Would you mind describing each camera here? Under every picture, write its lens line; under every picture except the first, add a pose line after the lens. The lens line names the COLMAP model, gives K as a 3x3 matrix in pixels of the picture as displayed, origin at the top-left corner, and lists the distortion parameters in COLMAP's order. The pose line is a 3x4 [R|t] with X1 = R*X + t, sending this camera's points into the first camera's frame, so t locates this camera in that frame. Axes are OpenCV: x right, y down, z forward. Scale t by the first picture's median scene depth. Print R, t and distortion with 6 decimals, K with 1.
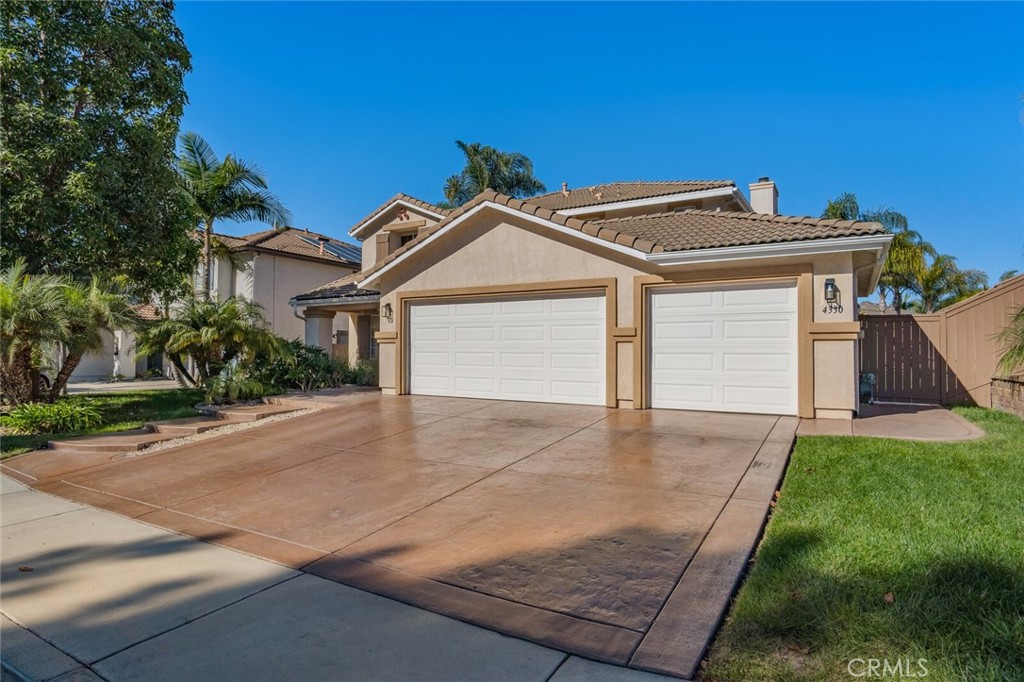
lens RADIAL K [[555.5, 0, 516.4], [0, 555.5, 344.5], [0, 0, 1]] dist [-0.032532, 0.001118]
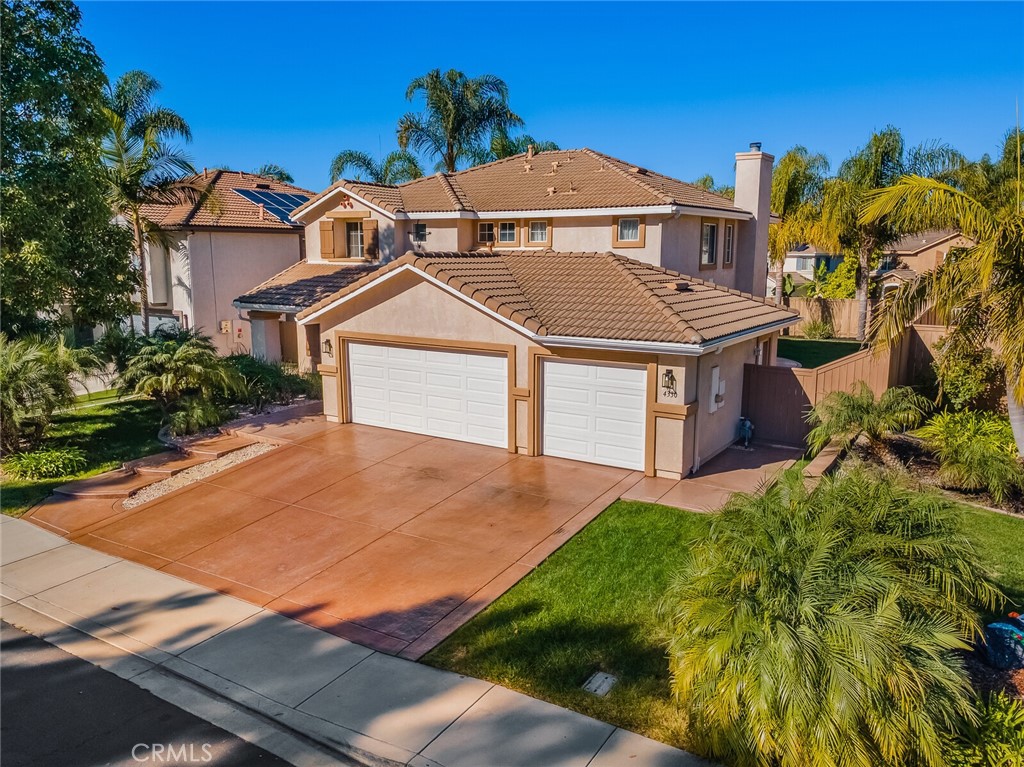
lens RADIAL K [[758.2, 0, 506.3], [0, 758.2, 382.7], [0, 0, 1]] dist [0.041828, -0.001207]
pose [[0.999011, 0.000038, -0.044464, 0.227965], [0.008450, 0.981611, 0.190705, -0.340872], [0.043654, -0.190892, 0.980640, -0.566383]]
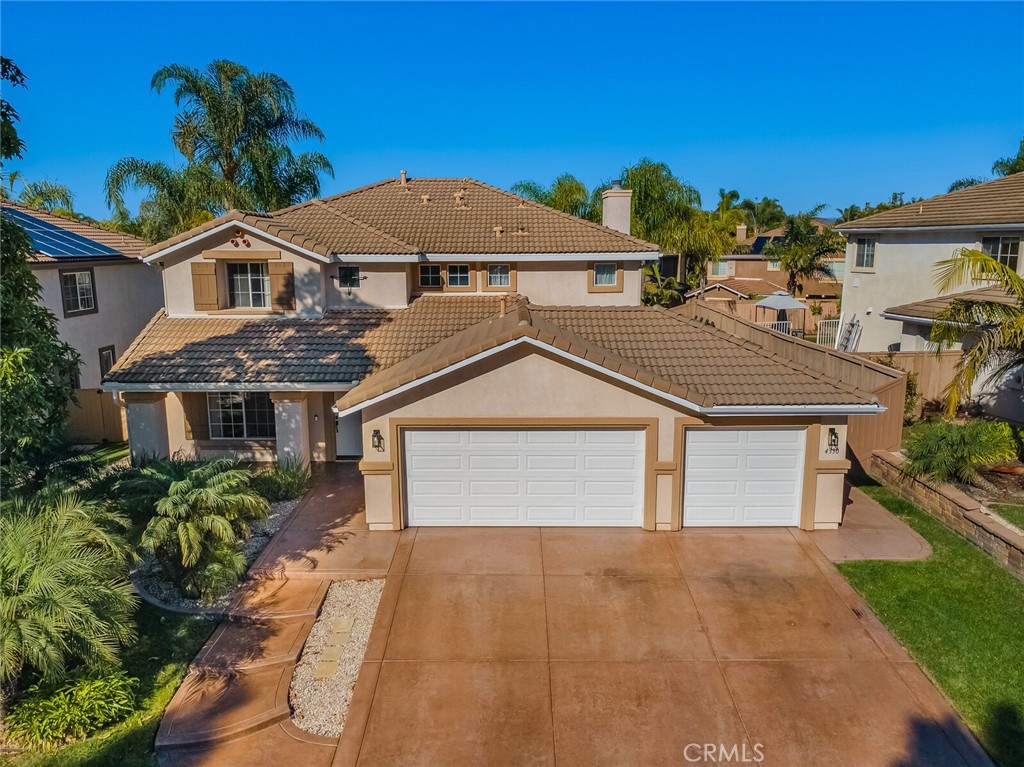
lens RADIAL K [[758.2, 0, 506.3], [0, 758.2, 382.7], [0, 0, 1]] dist [0.041828, -0.001207]
pose [[0.862742, -0.104100, 0.494812, -0.791941], [0.001758, 0.979190, 0.202939, -0.481229], [-0.505641, -0.174214, 0.844971, -0.095163]]
